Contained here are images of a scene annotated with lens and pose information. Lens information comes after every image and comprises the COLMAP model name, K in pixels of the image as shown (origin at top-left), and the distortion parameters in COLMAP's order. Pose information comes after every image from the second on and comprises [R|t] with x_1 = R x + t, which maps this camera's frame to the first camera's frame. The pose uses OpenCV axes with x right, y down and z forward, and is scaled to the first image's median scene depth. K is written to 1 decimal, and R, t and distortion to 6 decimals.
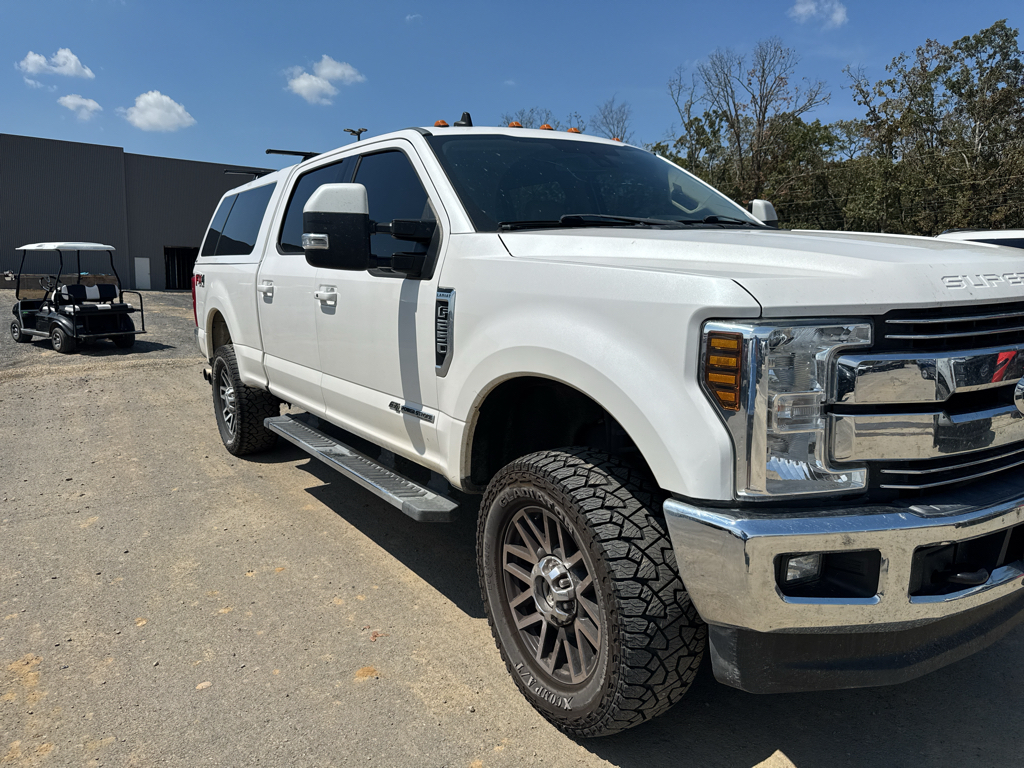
lens RADIAL K [[751.9, 0, 512.0], [0, 751.9, 384.0], [0, 0, 1]] dist [0.004352, -0.018108]
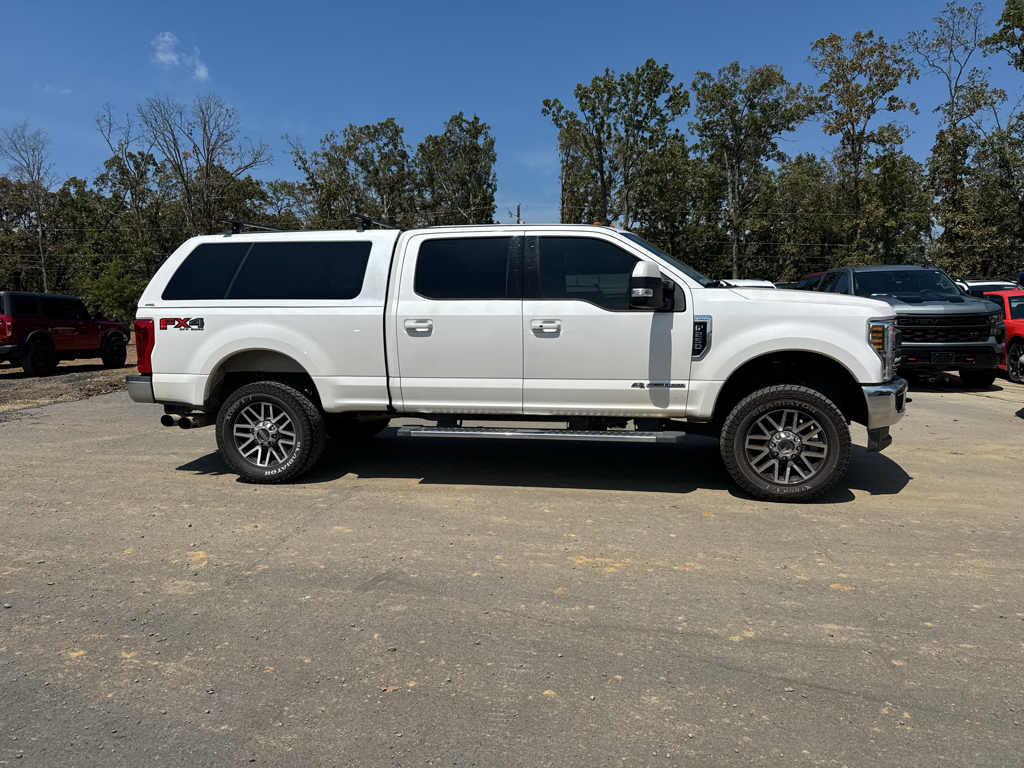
lens RADIAL K [[769.5, 0, 512.0], [0, 769.5, 384.0], [0, 0, 1]] dist [0.015248, -0.024107]
pose [[0.668319, -0.078285, 0.739744, -0.217053], [0.123021, 0.992385, -0.006122, 0.000161], [-0.733632, 0.095095, 0.672860, 0.001856]]
